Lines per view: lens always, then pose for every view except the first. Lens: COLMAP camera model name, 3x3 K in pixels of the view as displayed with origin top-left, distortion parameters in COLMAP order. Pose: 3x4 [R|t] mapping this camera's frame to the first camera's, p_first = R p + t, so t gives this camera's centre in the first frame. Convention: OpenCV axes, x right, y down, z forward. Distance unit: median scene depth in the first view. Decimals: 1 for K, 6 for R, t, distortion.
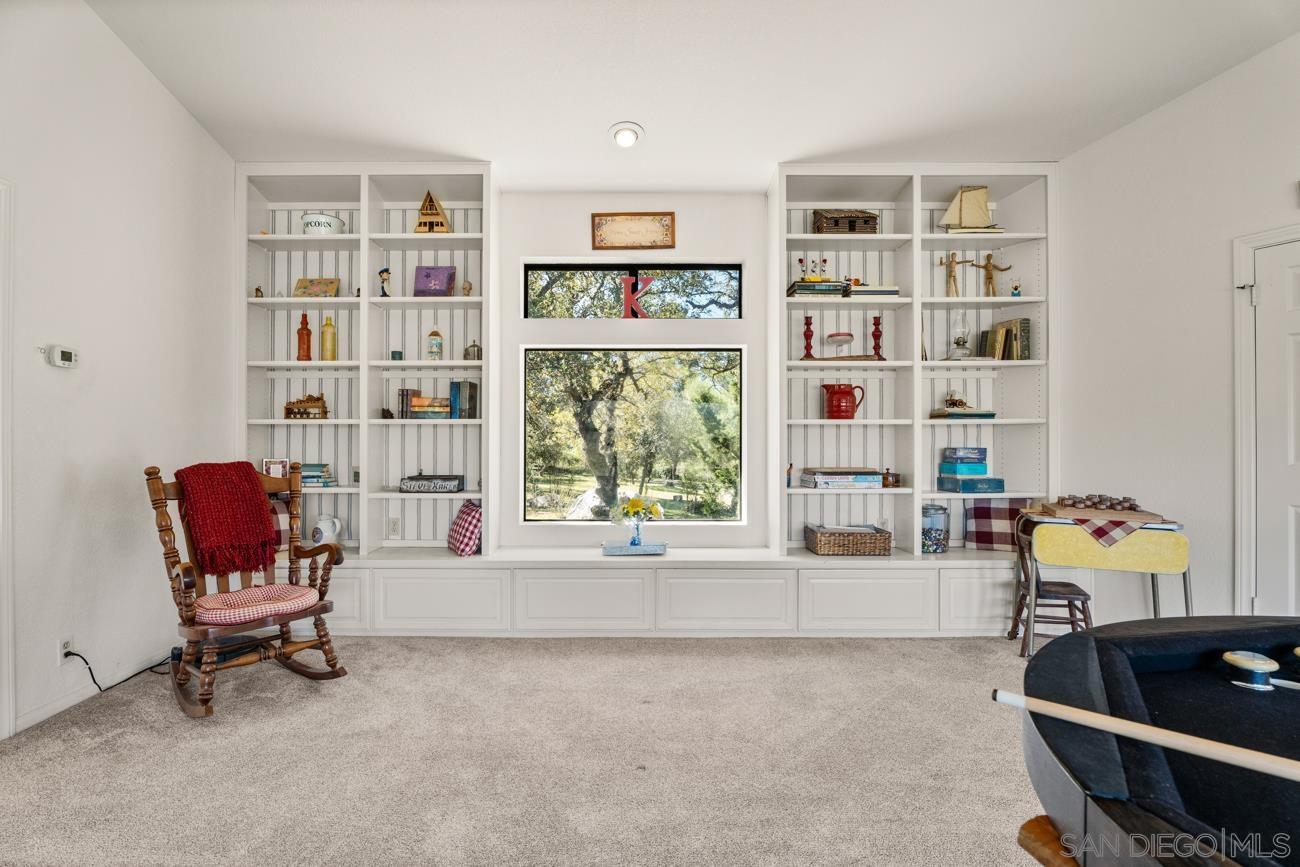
lens RADIAL K [[611.0, 0, 620.6], [0, 611.0, 440.3], [0, 0, 1]] dist [-0.013851, -0.000065]
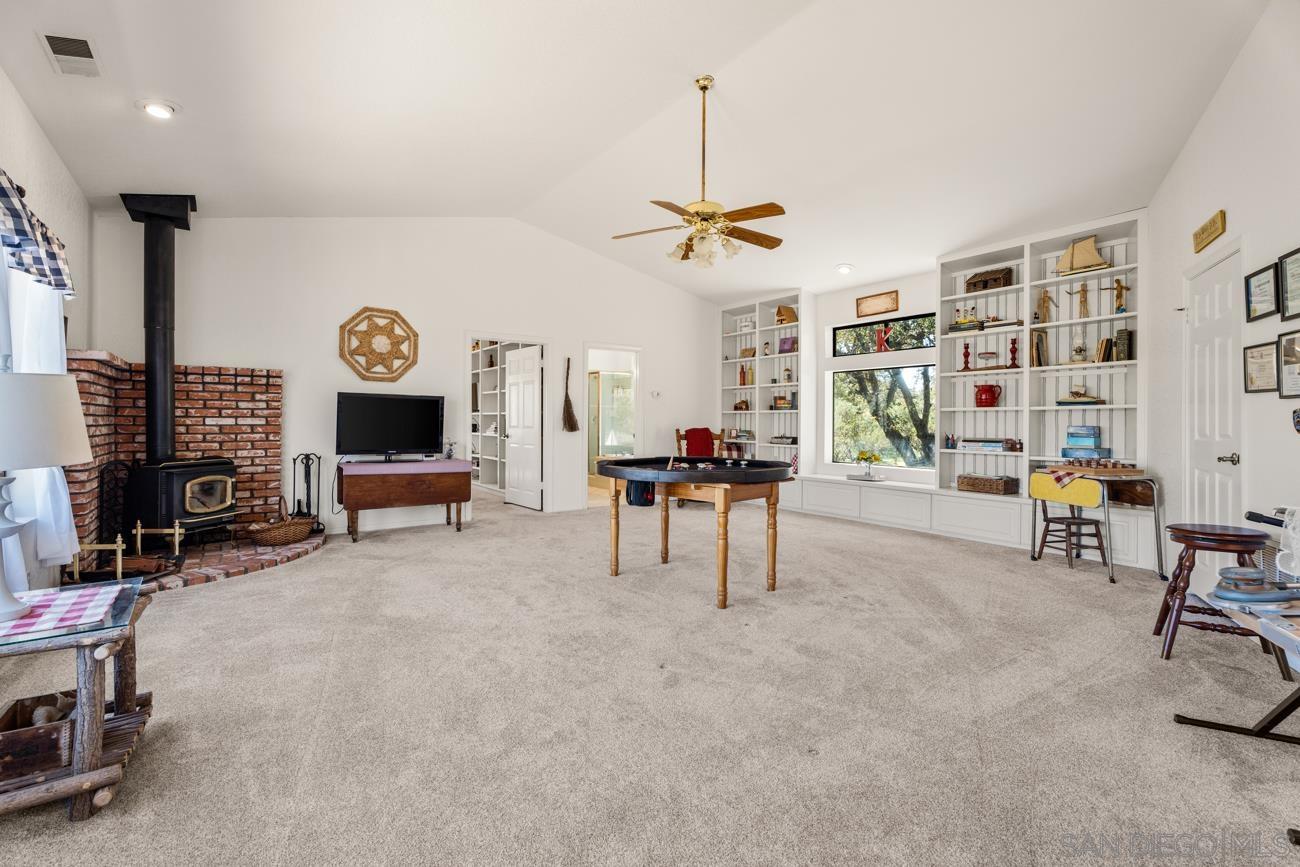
lens RADIAL K [[578.9, 0, 651.8], [0, 578.9, 422.5], [0, 0, 1]] dist [0.001386, -0.000407]
pose [[0.585322, 0.005426, -0.810783, 1.059668], [-0.004141, 0.999985, 0.003703, 0.002662], [0.810790, 0.001191, 0.585335, -0.563526]]
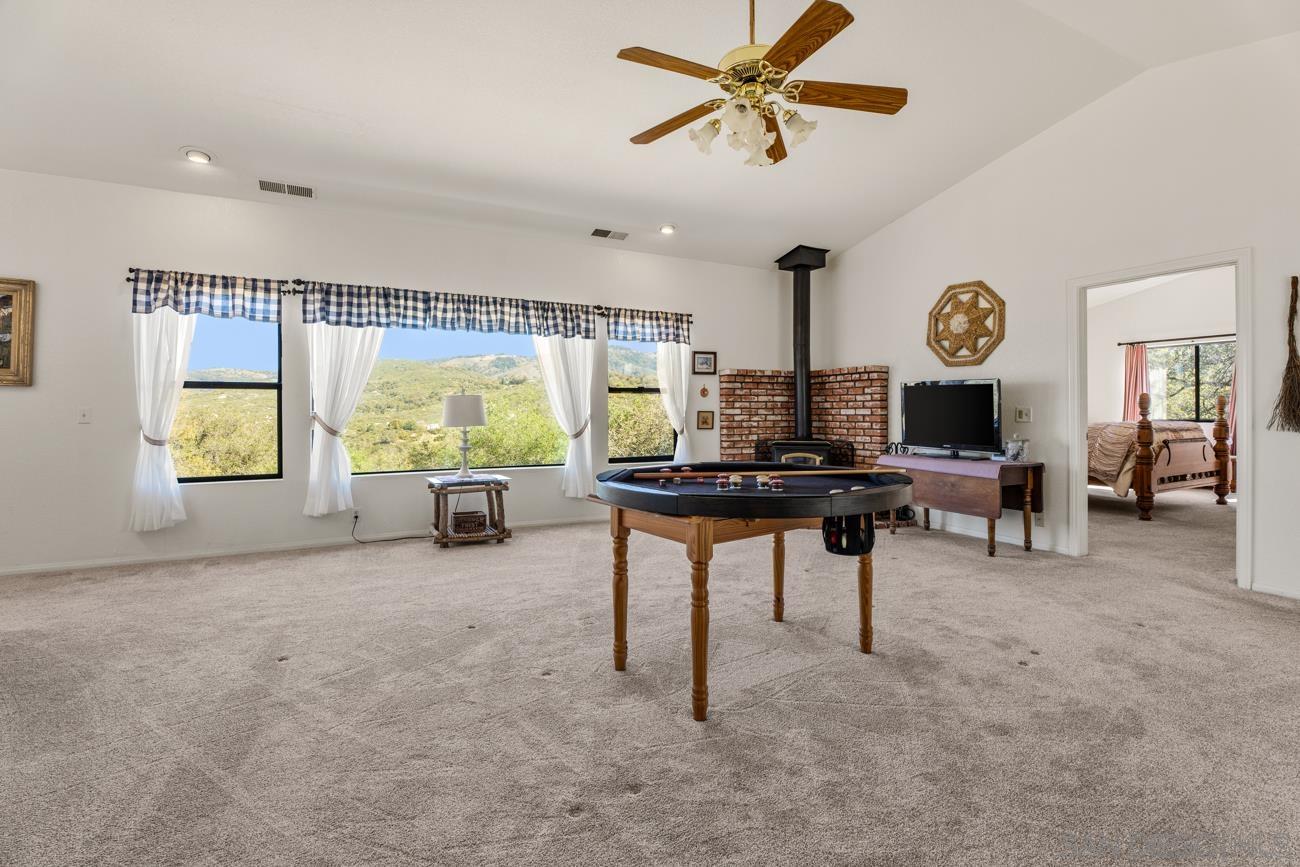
lens RADIAL K [[611.0, 0, 654.0], [0, 611.0, 413.4], [0, 0, 1]] dist [-0.013851, -0.000065]
pose [[-0.886157, 0.003118, -0.463374, 0.695046], [0.002326, 0.999995, 0.002281, 0.008282], [0.463379, 0.000944, -0.886160, 0.662138]]
